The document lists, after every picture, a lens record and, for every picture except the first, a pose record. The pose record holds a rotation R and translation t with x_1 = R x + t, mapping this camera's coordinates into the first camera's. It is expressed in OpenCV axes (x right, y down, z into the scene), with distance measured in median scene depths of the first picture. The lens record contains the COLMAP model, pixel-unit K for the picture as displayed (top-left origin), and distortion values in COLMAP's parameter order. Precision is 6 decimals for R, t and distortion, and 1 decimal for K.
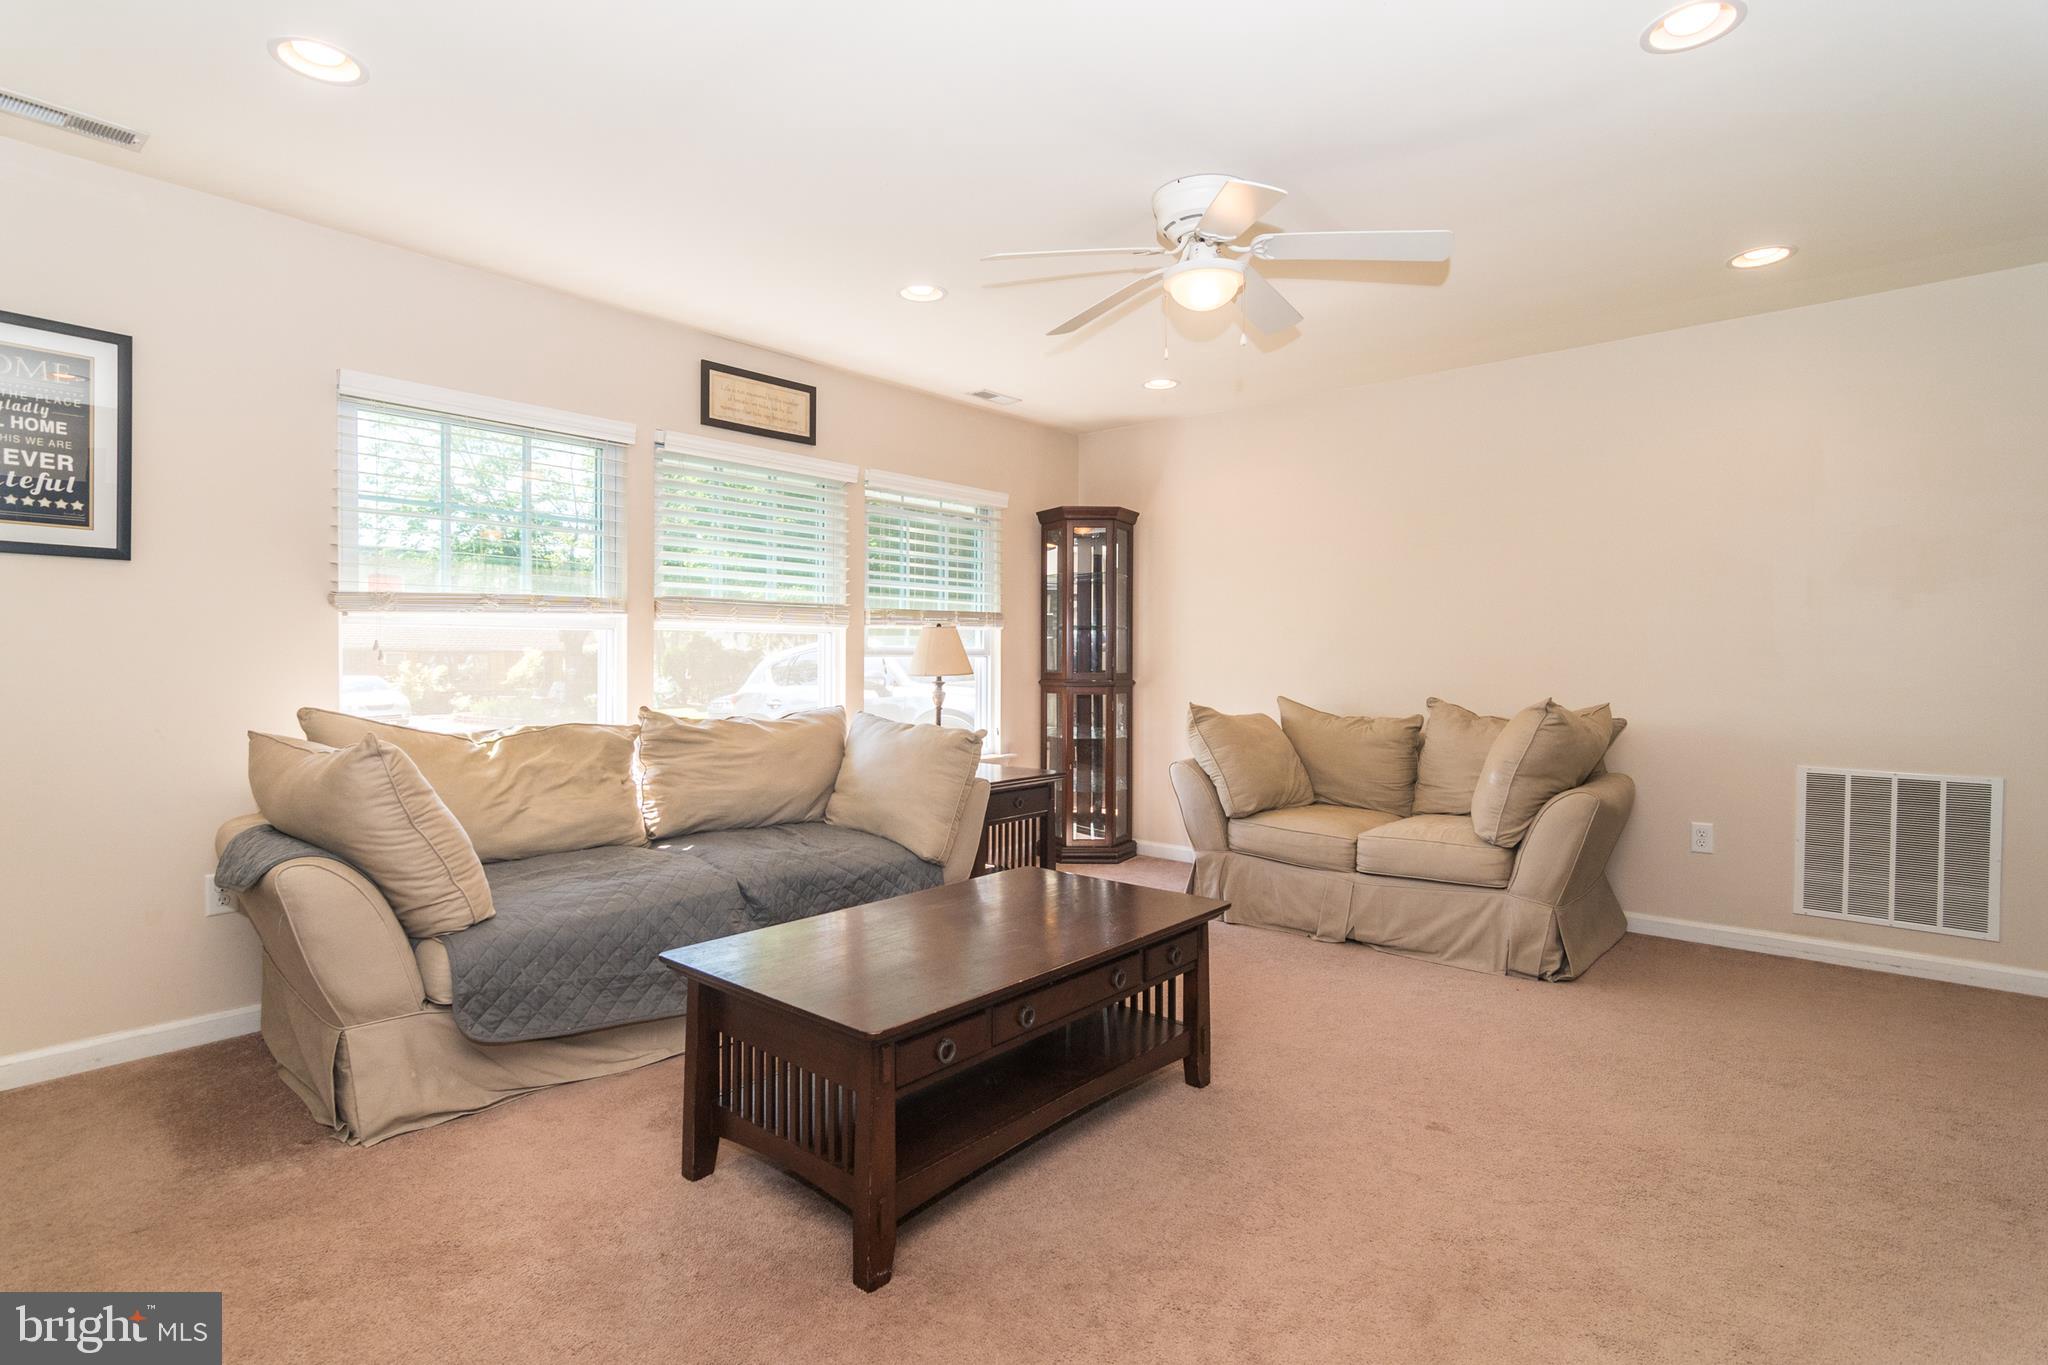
lens RADIAL K [[1016.2, 0, 1033.9], [0, 1016.2, 662.7], [0, 0, 1]] dist [0.000488, 0.004930]
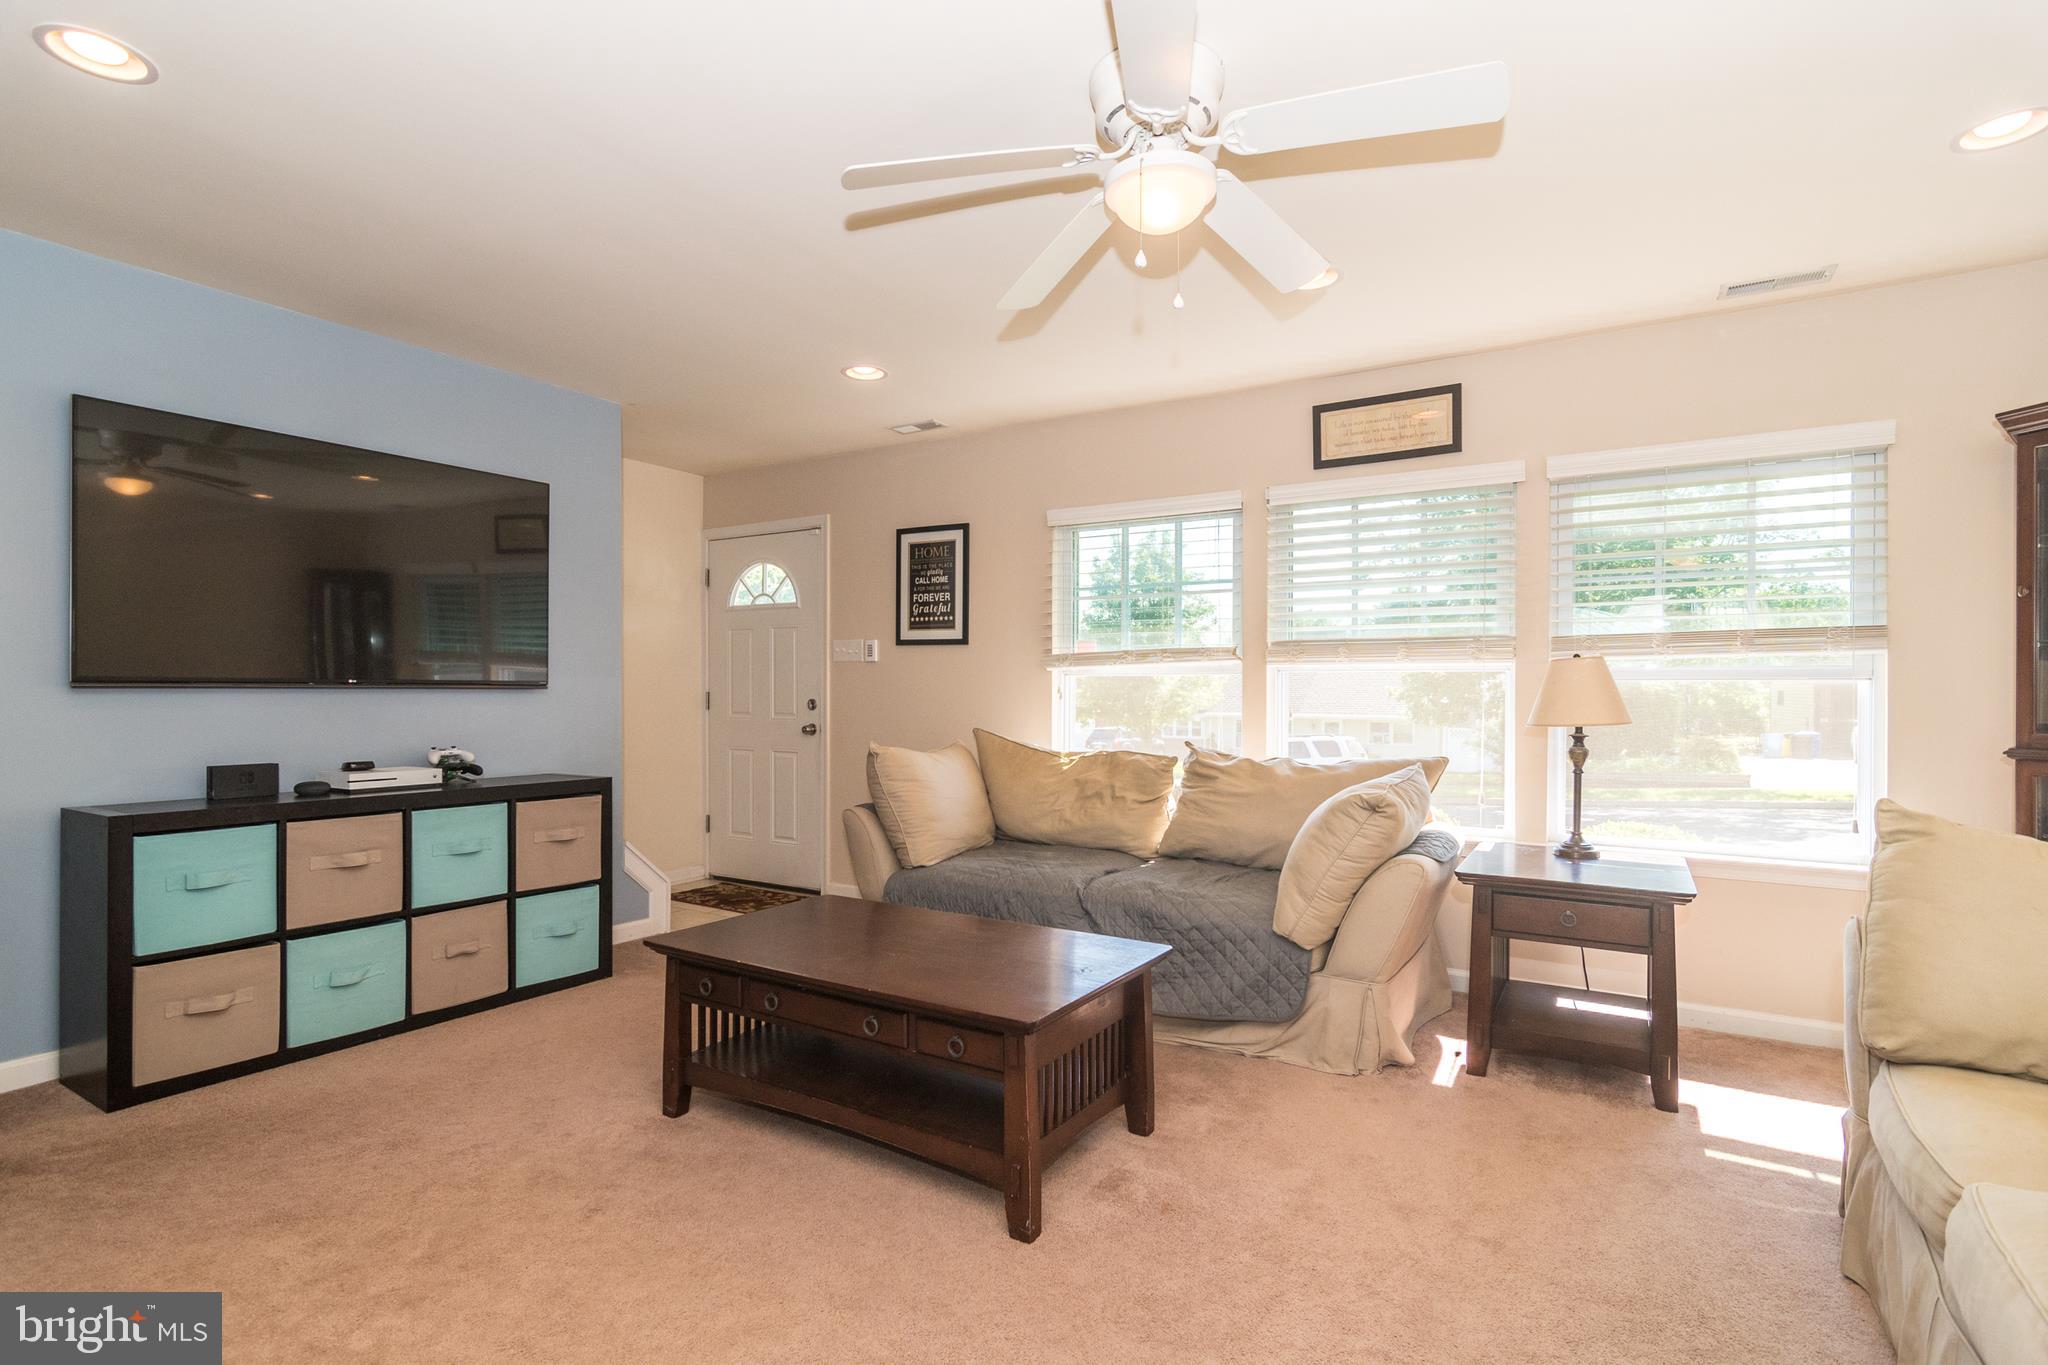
lens RADIAL K [[1016.2, 0, 1022.9], [0, 1016.2, 681.7], [0, 0, 1]] dist [0.000488, 0.004930]
pose [[0.136735, -0.010961, -0.990547, 0.636746], [-0.008023, 0.999894, -0.012172, -0.008317], [0.990575, 0.009611, 0.136633, 0.576811]]
